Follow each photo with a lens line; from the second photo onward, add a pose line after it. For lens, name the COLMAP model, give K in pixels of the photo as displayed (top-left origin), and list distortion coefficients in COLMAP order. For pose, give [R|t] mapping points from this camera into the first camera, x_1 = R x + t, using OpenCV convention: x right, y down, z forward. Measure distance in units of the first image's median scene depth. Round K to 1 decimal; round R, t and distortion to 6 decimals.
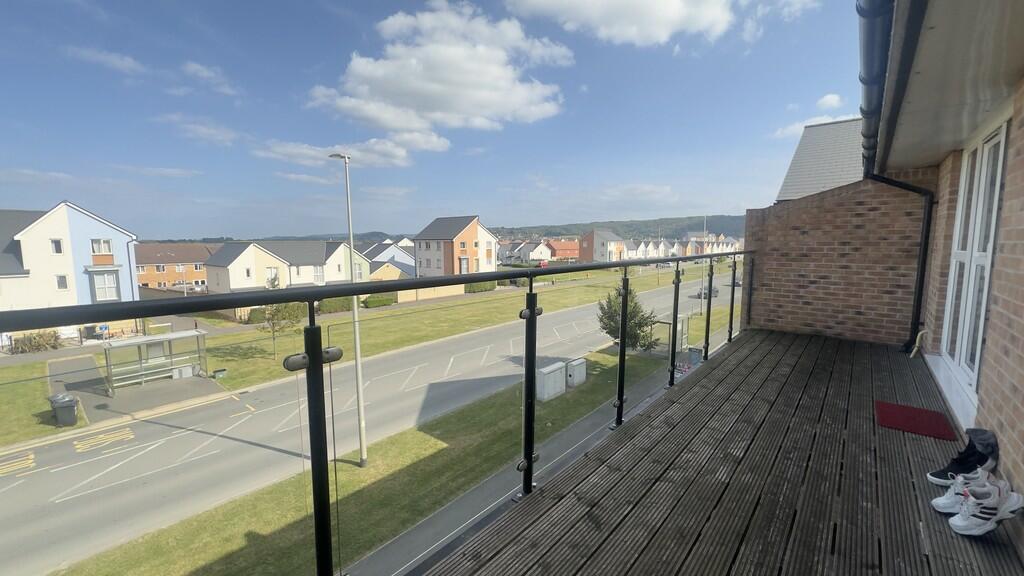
lens RADIAL K [[409.6, 0, 510.8], [0, 409.6, 288.0], [0, 0, 1]] dist [-0.000331, 0.000291]
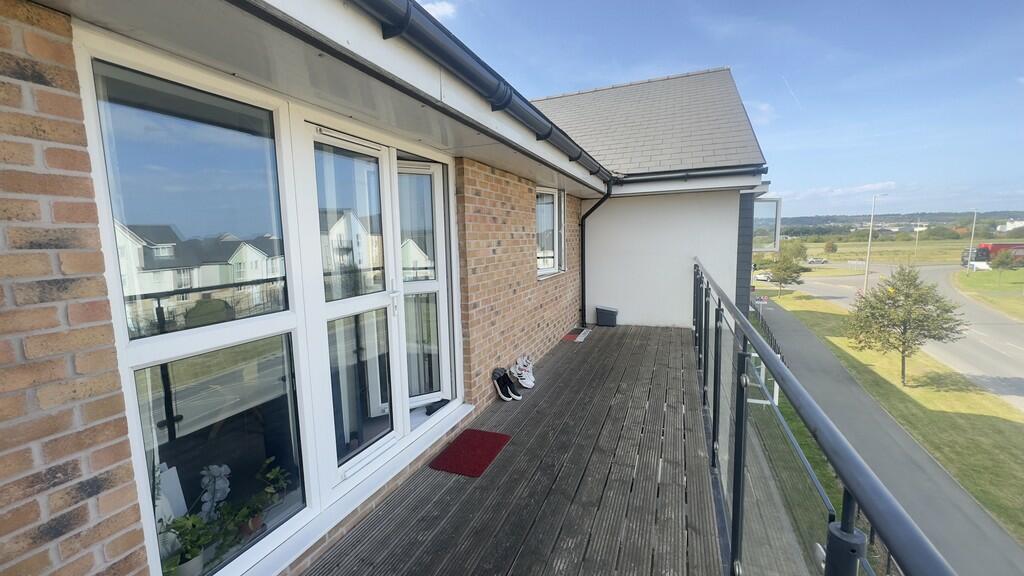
lens RADIAL K [[409.6, 0, 510.8], [0, 409.6, 288.0], [0, 0, 1]] dist [-0.000331, 0.000291]
pose [[-0.947973, 0.062790, -0.312096, 0.222853], [-0.008144, 0.975252, 0.220945, -0.052970], [0.318245, 0.211991, -0.924002, 0.352790]]
